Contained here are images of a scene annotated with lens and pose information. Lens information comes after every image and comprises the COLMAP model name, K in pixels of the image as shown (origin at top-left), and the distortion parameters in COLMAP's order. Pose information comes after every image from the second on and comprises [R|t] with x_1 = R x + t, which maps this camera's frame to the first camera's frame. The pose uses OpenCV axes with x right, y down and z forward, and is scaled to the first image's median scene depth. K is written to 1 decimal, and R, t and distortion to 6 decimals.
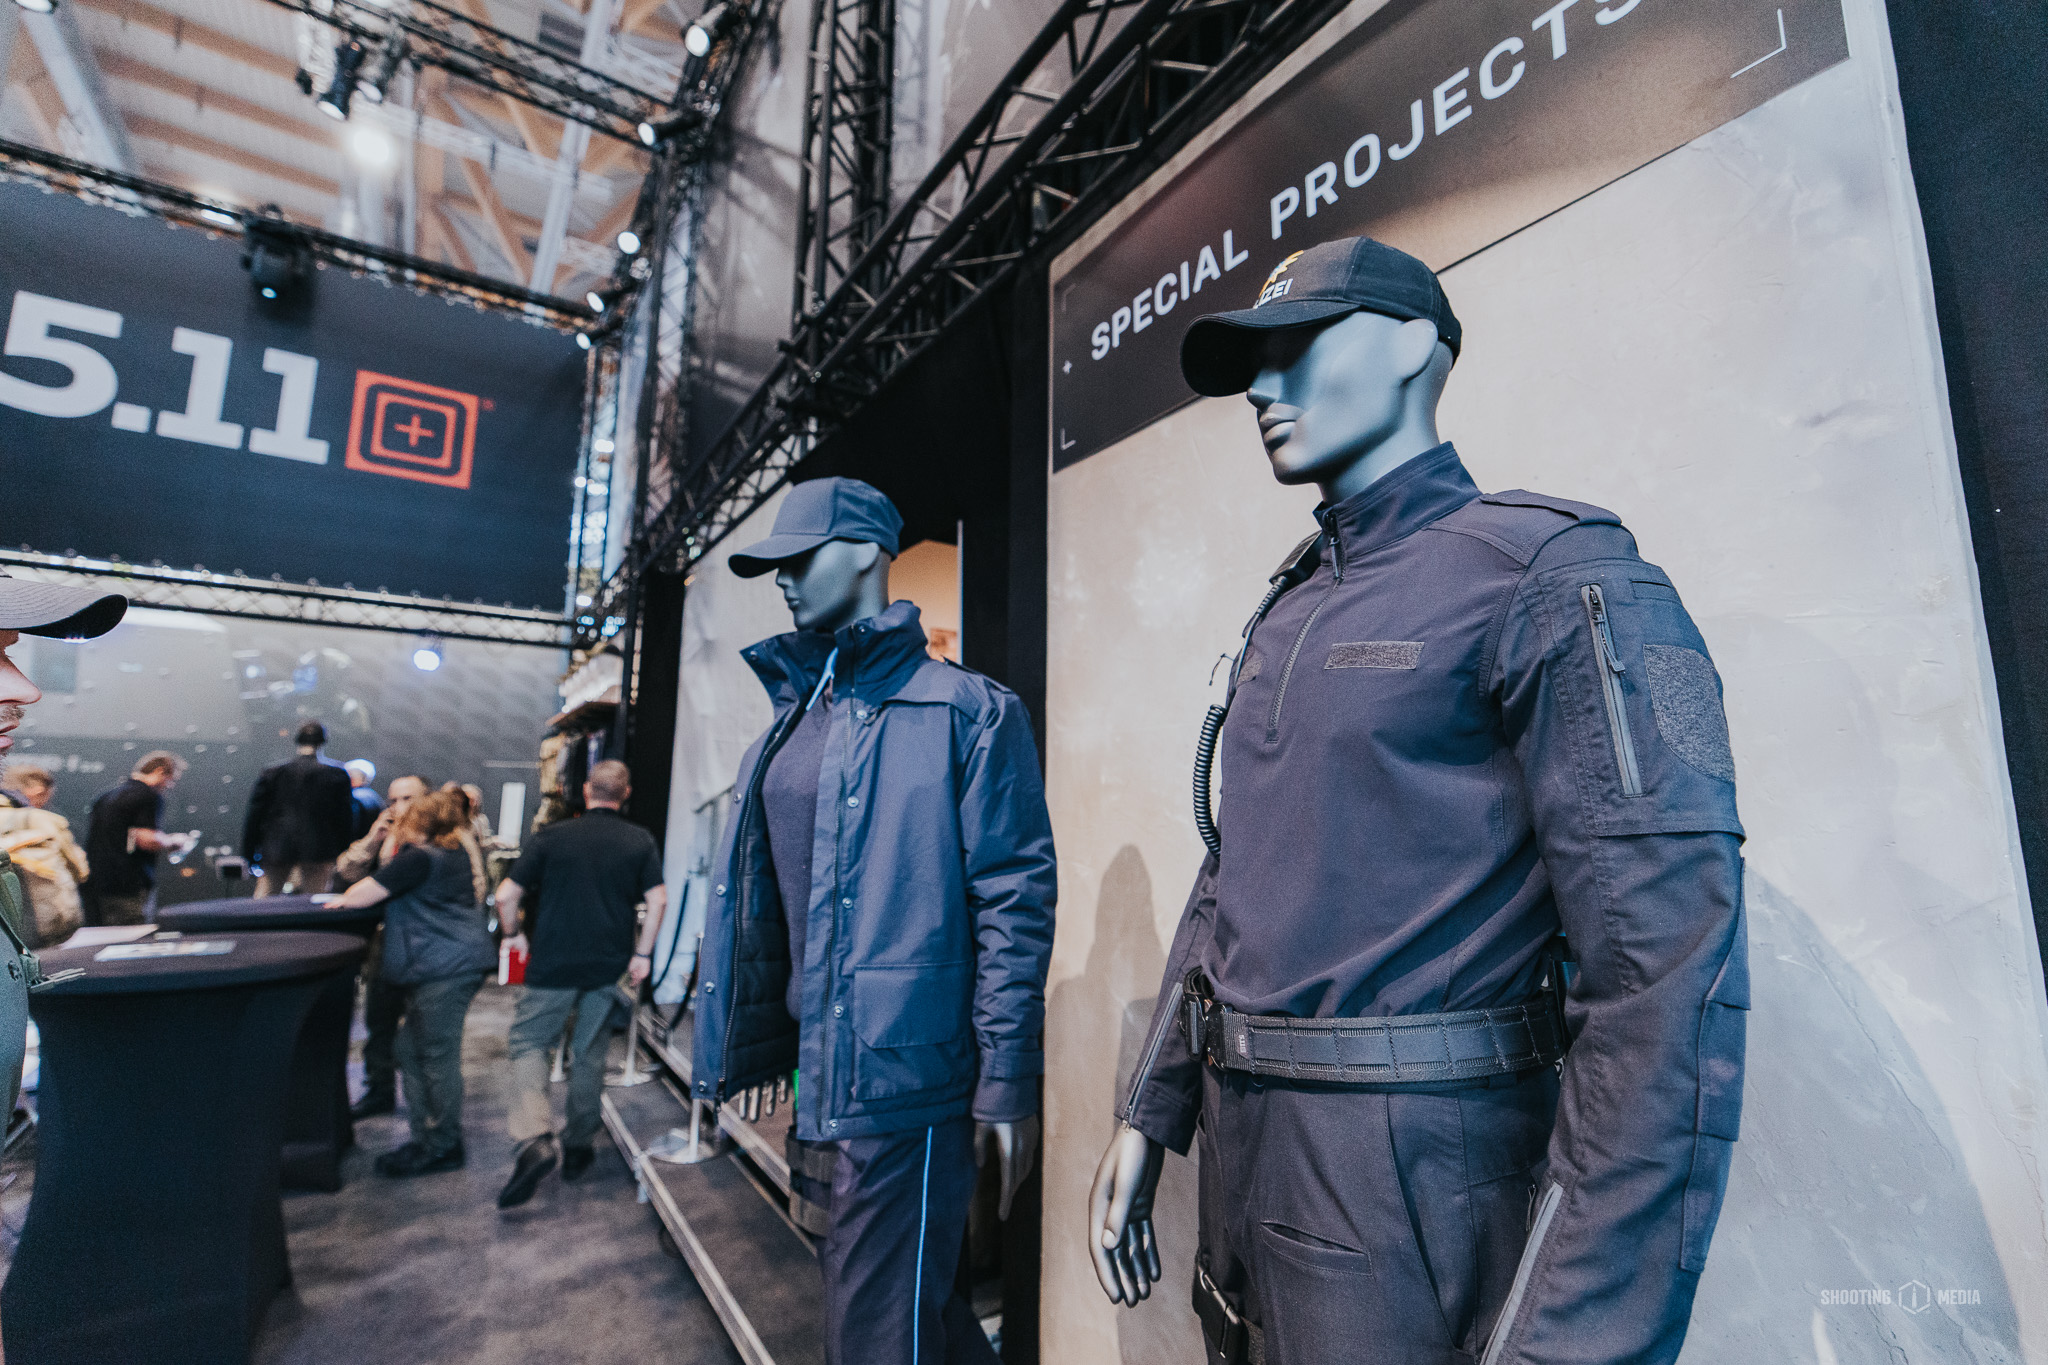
lens RADIAL K [[895.0, 0, 1028.4], [0, 895.0, 658.2], [0, 0, 1]] dist [-0.000583, 0.000299]
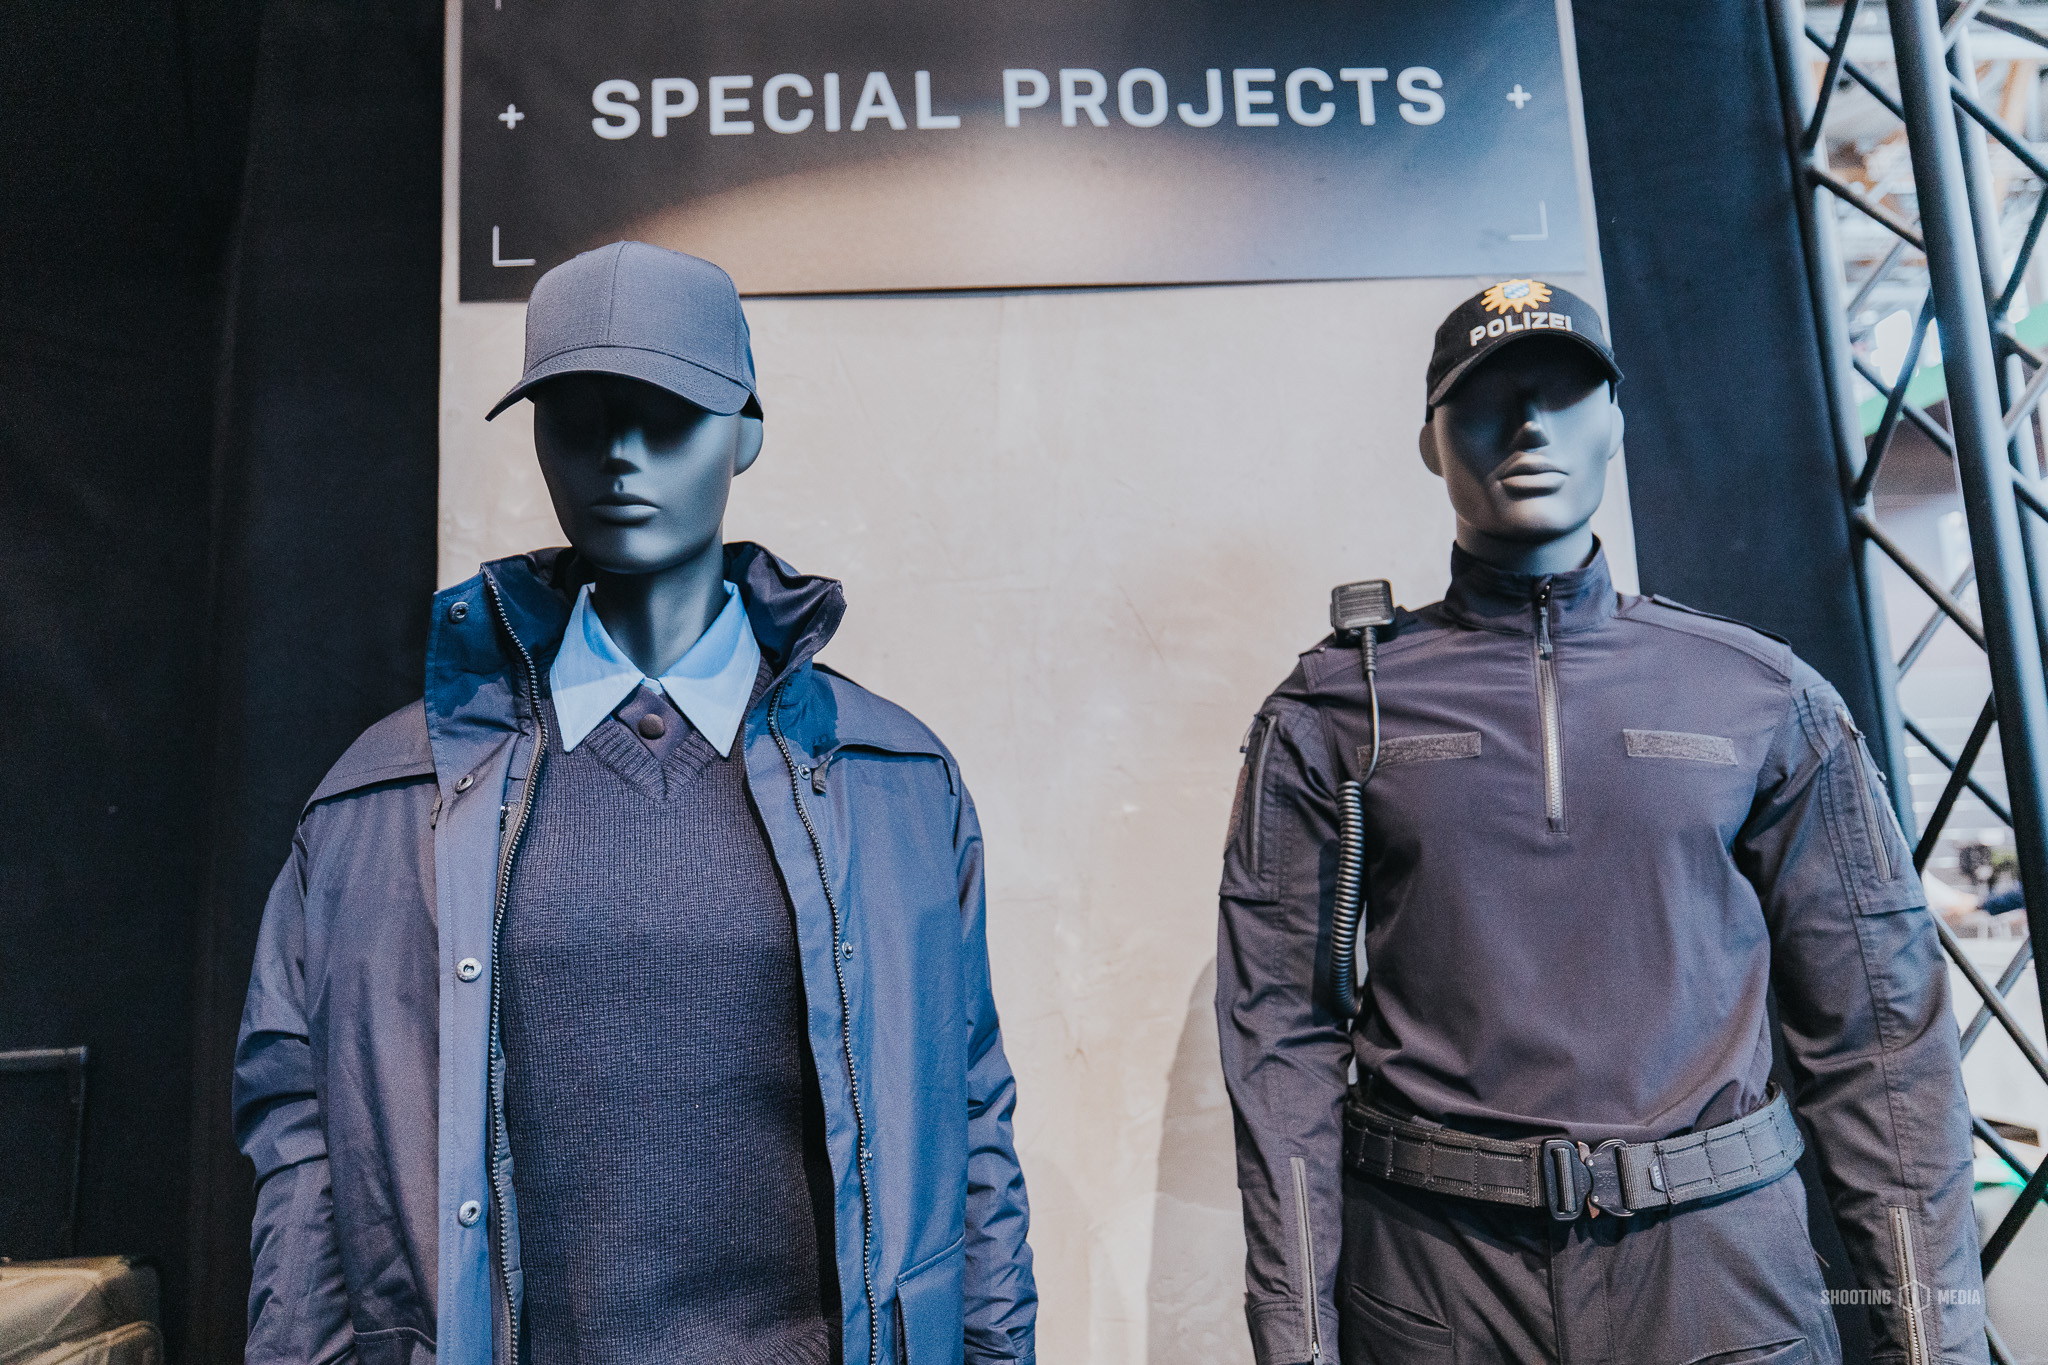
lens RADIAL K [[1328.4, 0, 1024.0], [0, 1328.4, 682.5], [0, 0, 1]] dist [0.000084, 0.001118]
pose [[0.511872, 0.094273, 0.853874, -0.791329], [-0.091515, 0.994288, -0.054915, 0.046514], [-0.854174, -0.050032, 0.517575, 0.553633]]
